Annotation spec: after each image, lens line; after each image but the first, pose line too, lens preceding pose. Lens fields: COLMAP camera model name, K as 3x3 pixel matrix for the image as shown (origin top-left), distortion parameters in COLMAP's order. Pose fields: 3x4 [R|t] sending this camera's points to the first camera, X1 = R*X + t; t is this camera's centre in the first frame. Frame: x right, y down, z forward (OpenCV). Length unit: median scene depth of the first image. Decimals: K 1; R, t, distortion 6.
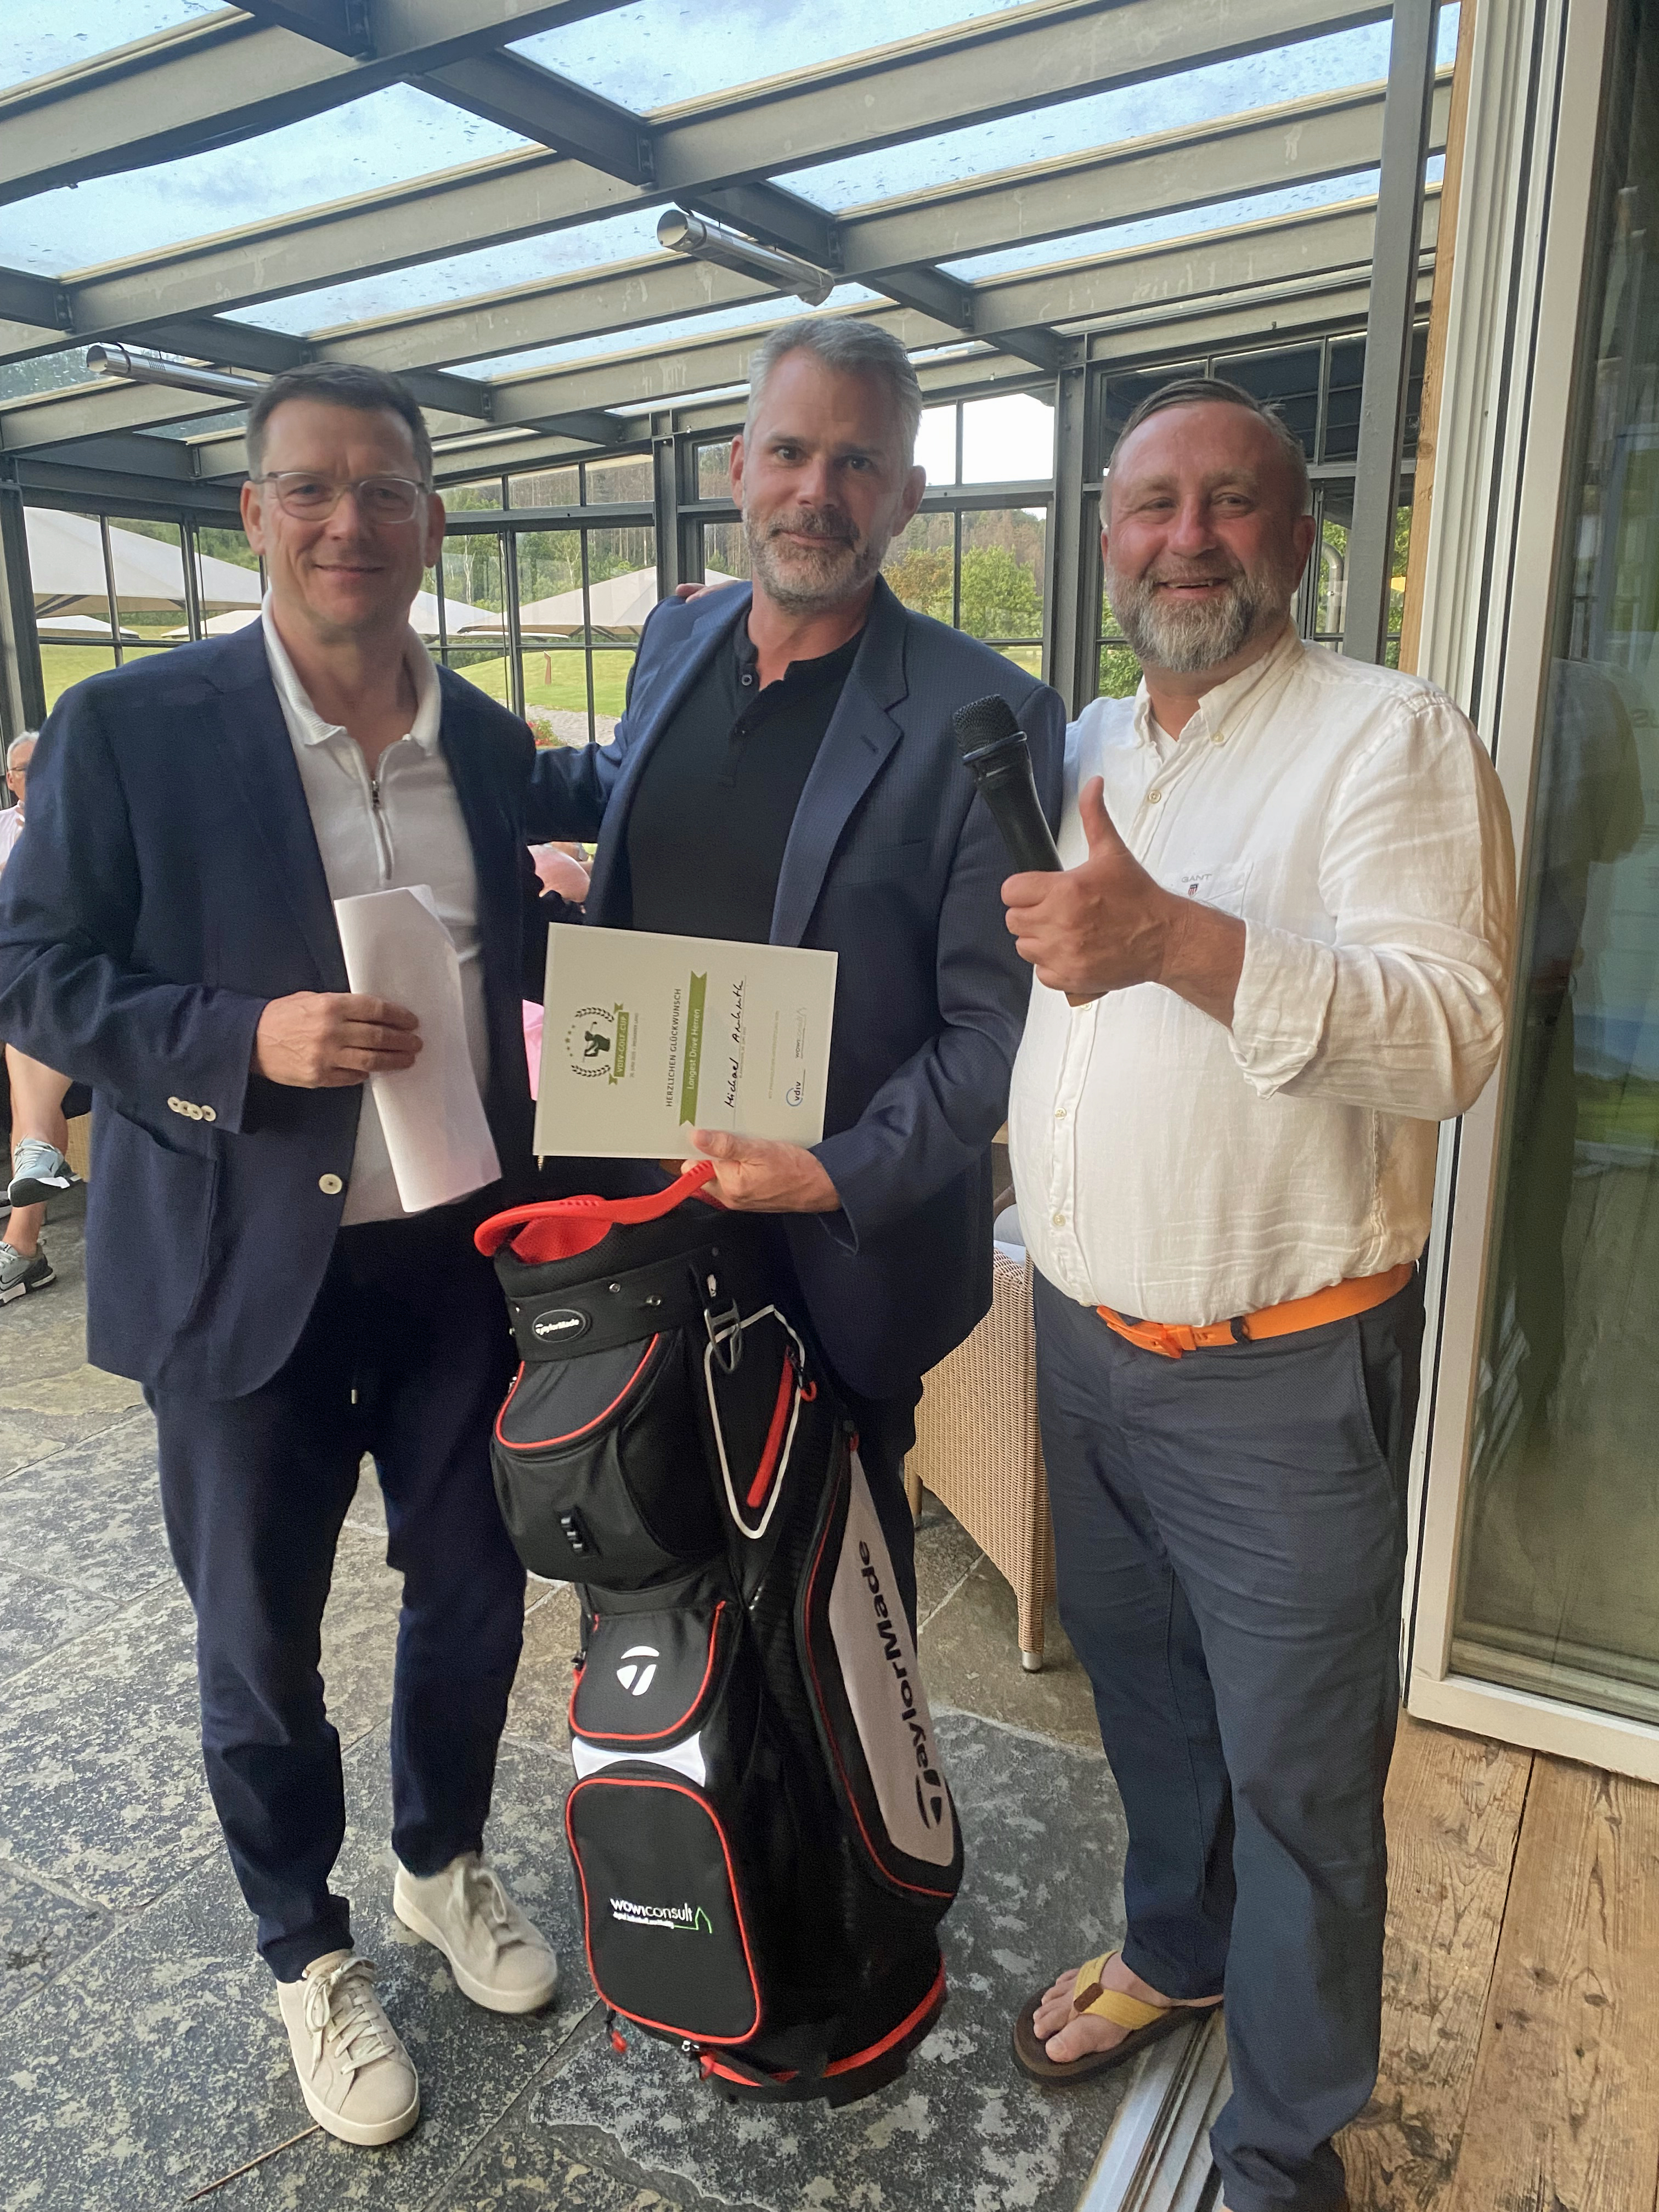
lens RADIAL K [[1684.6, 0, 842.6], [0, 1684.6, 1102.8], [0, 0, 1]] dist [0.025998, -0.021868]
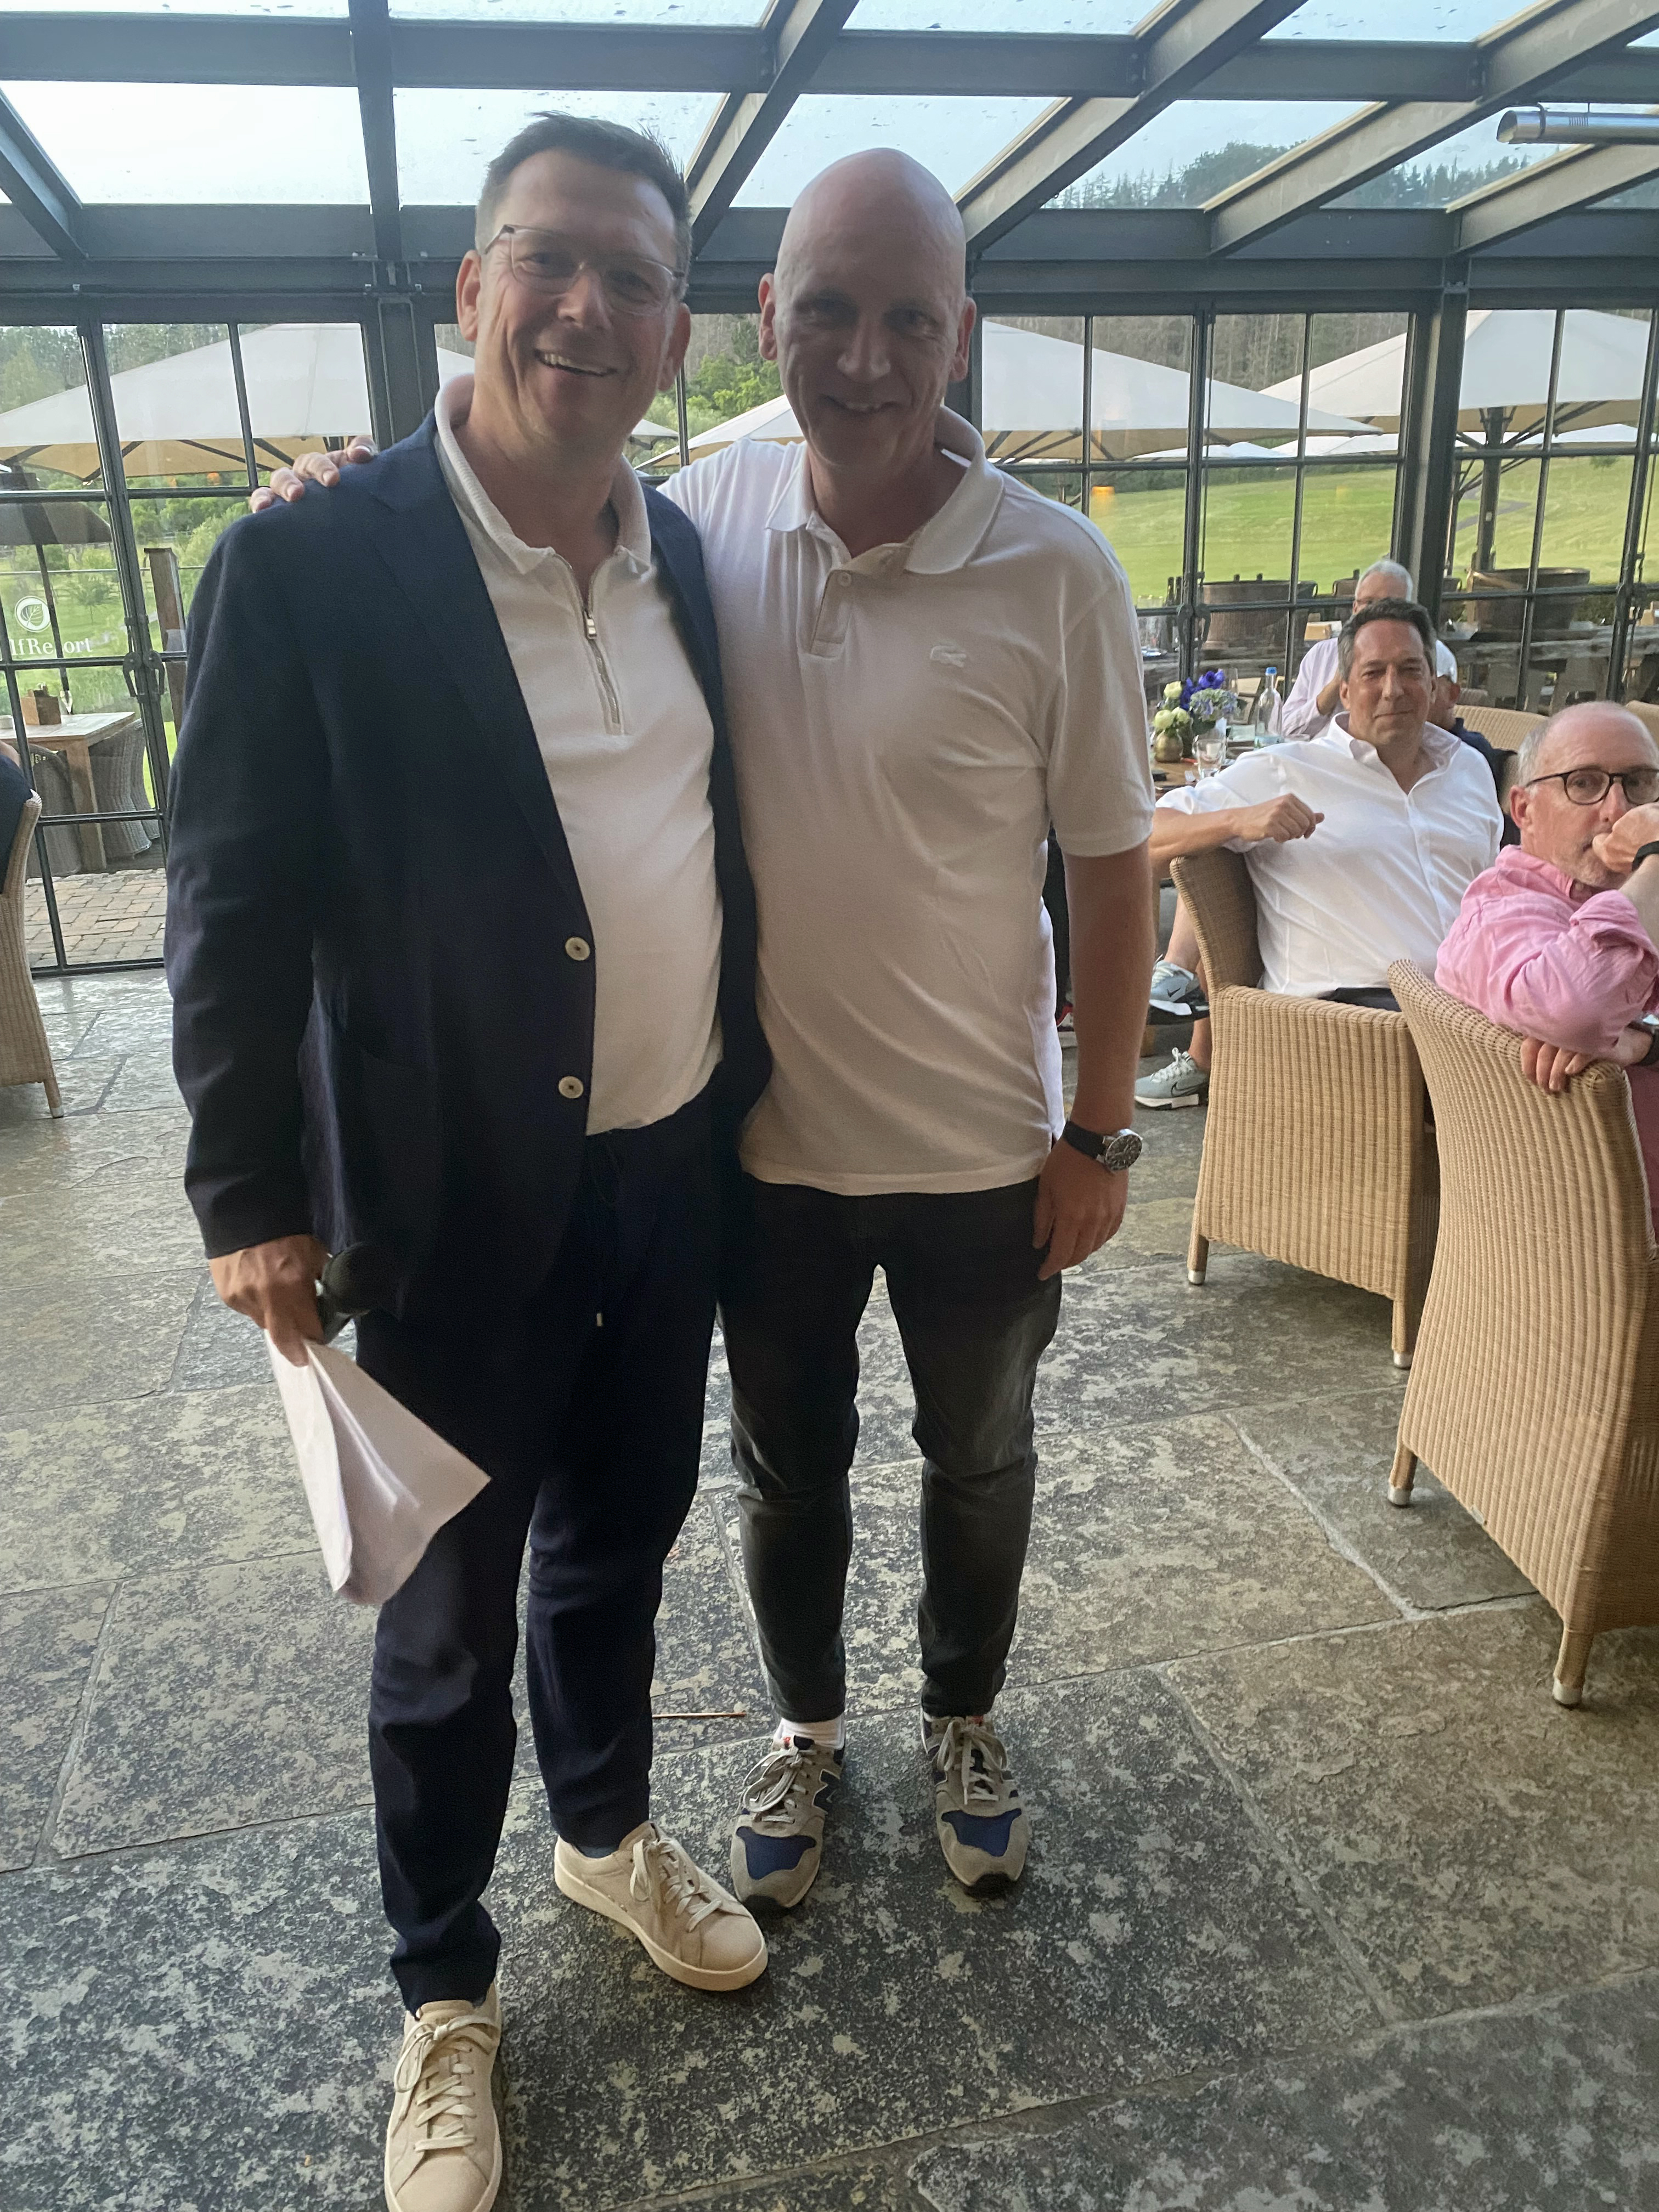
lens RADIAL K [[1684.6, 0, 811.3], [0, 1684.6, 1111.5], [0, 0, 1]] dist [0.025998, -0.021868]
pose [[0.642108, 0.228246, -0.731848, 0.236753], [-0.153274, 0.973597, 0.169163, -0.058938], [0.751135, 0.003553, 0.660139, 0.298787]]
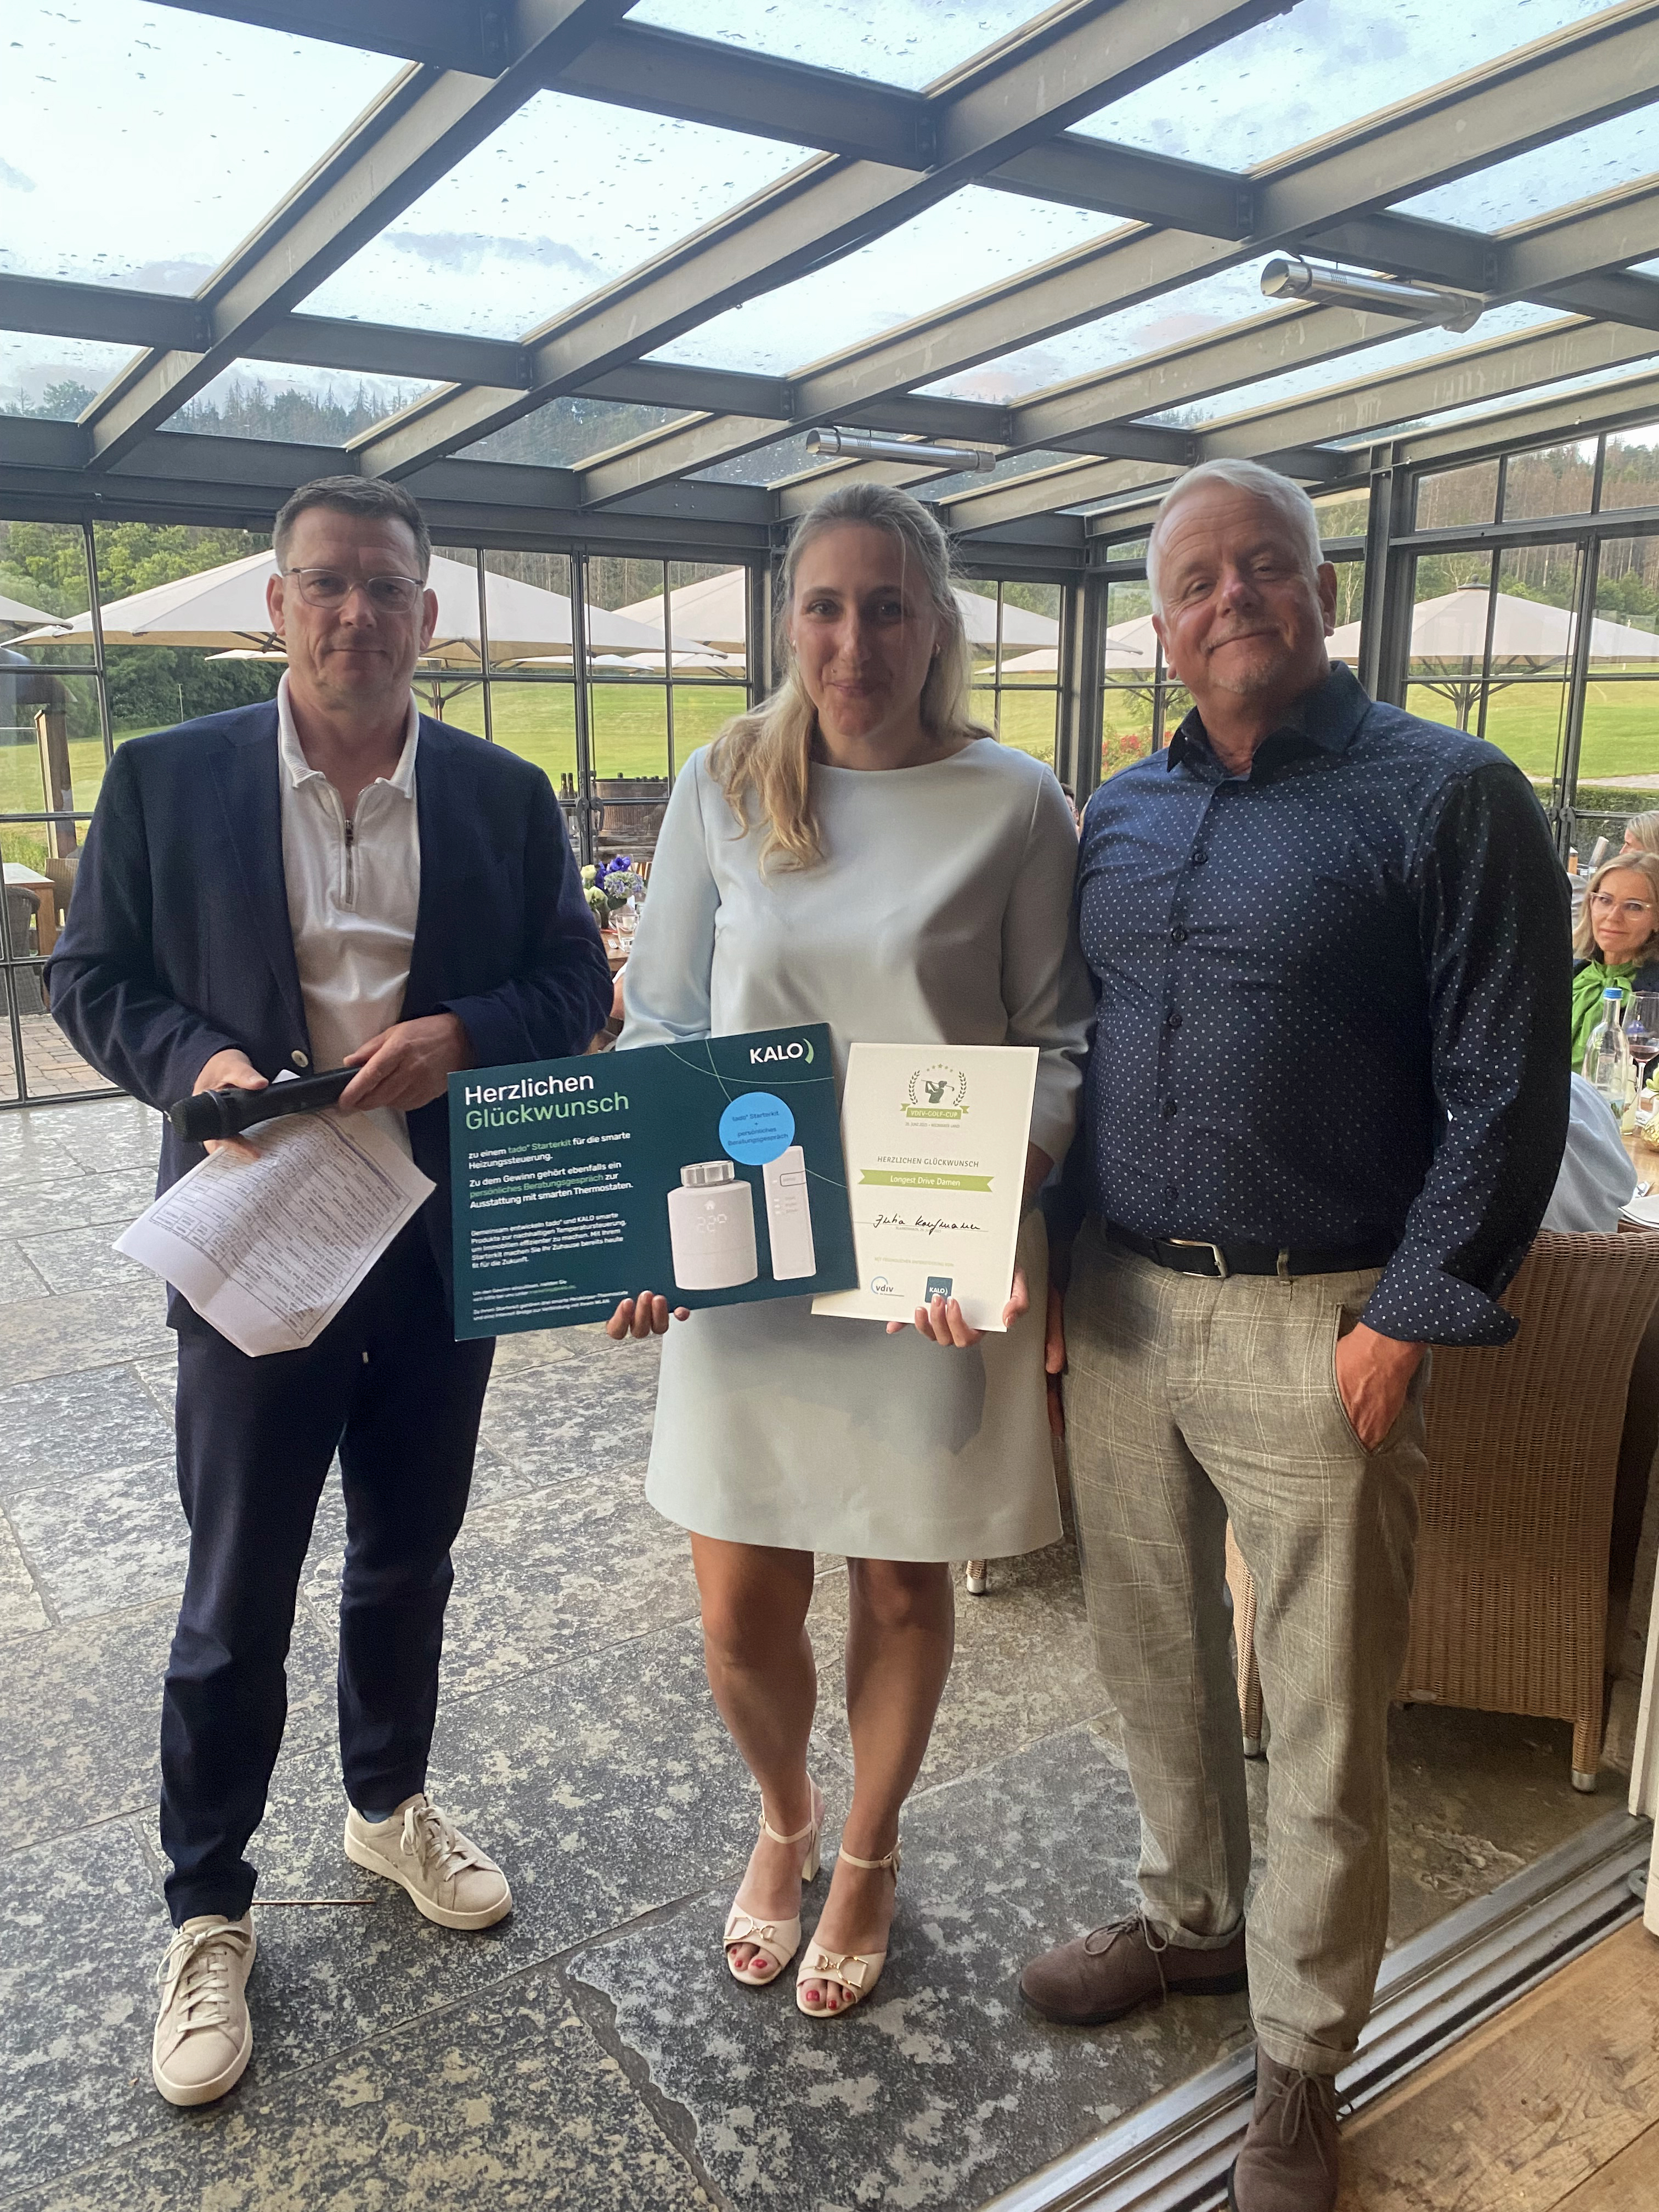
lens RADIAL K [[1684.6, 0, 841.0], [0, 1684.6, 1093.0], [0, 0, 1]] dist [0.025998, -0.021868]
pose [[0.881572, 0.107834, -0.459569, 0.353786], [-0.117833, 0.993009, 0.006968, -0.021462], [0.457107, 0.048010, 0.888115, 0.021228]]
